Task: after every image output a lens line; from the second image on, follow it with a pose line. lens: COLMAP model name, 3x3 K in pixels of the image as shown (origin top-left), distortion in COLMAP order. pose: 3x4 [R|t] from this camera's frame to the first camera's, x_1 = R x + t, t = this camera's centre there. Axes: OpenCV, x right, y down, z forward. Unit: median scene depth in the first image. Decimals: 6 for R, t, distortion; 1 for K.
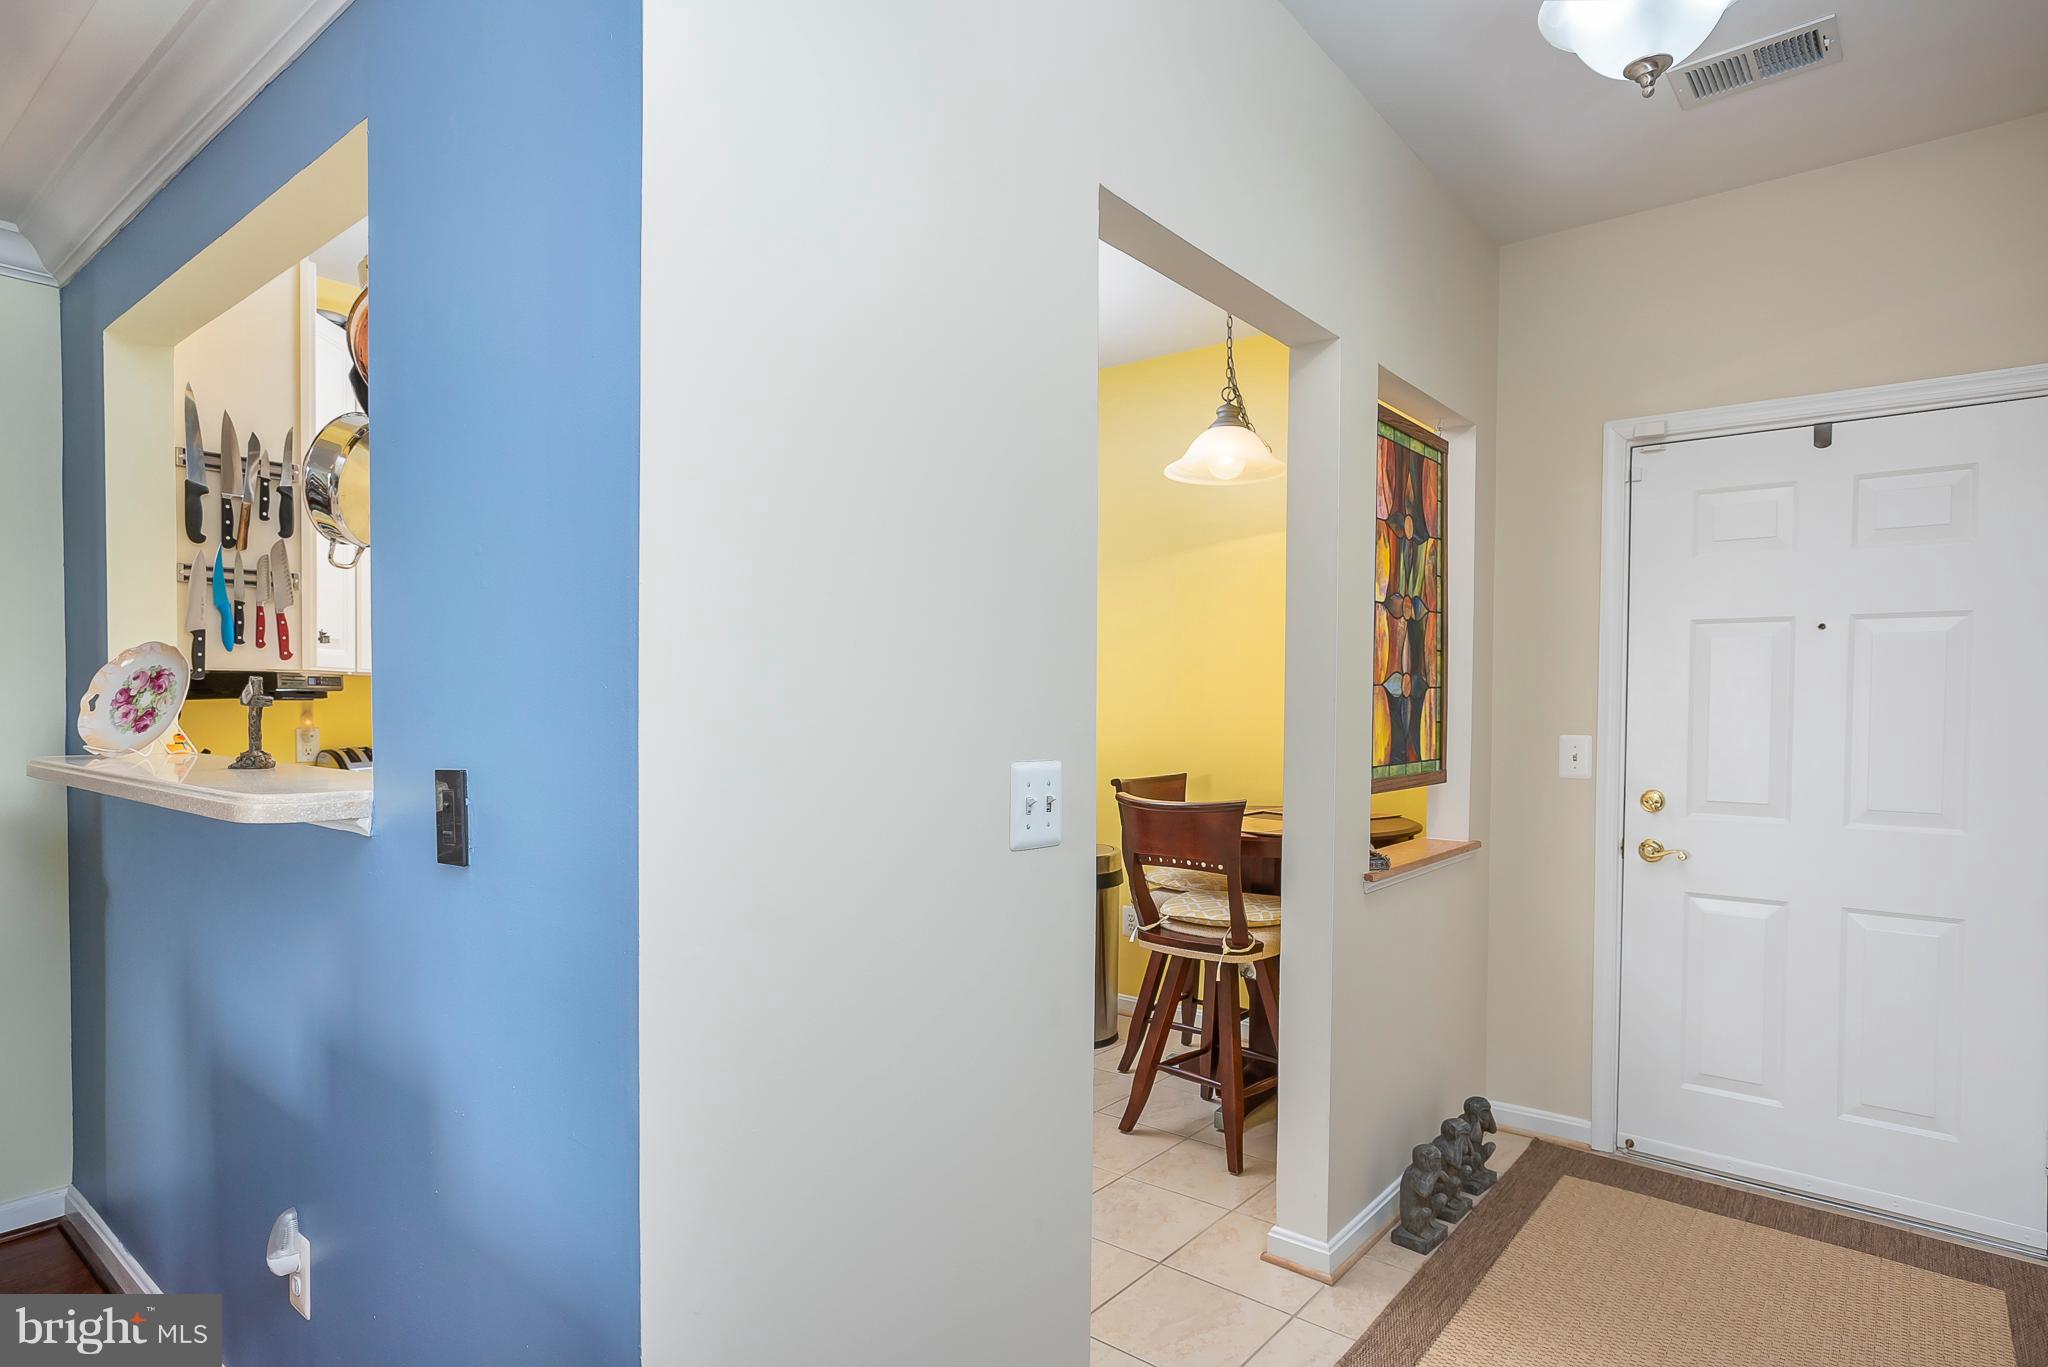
lens RADIAL K [[1120.5, 0, 1031.1], [0, 1120.5, 727.8], [0, 0, 1]] dist [-0.003093, -0.000497]
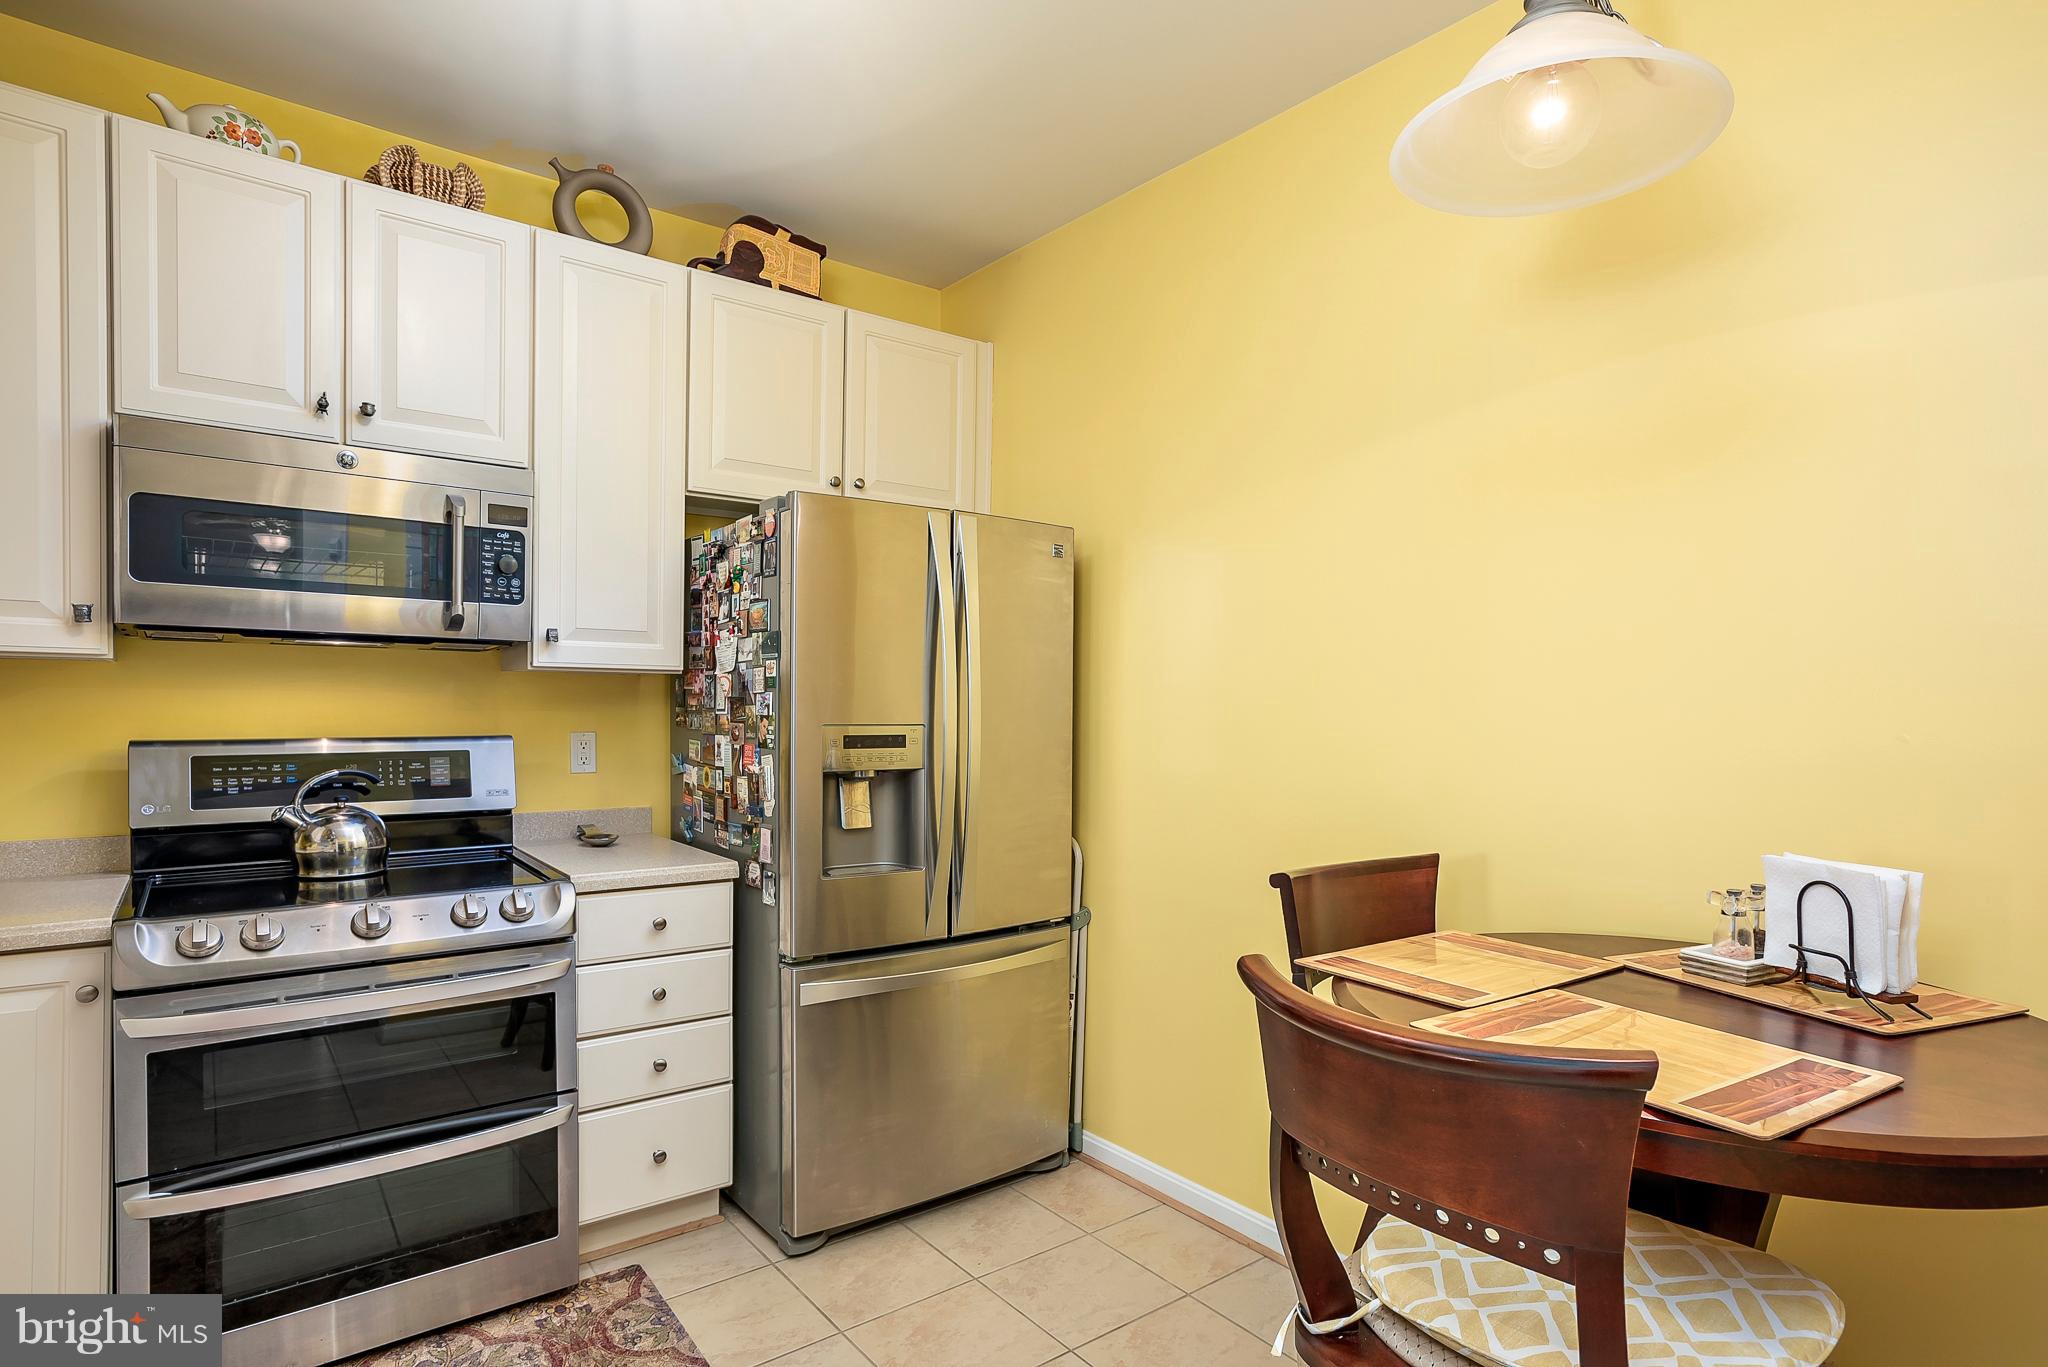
lens RADIAL K [[1090.8, 0, 1029.2], [0, 1090.8, 701.9], [0, 0, 1]] dist [-0.013788, -0.000533]
pose [[0.974875, 0.003227, -0.222727, 0.087689], [-0.008131, 0.999744, -0.021103, -0.018598], [0.222602, 0.022384, 0.974652, 0.623400]]
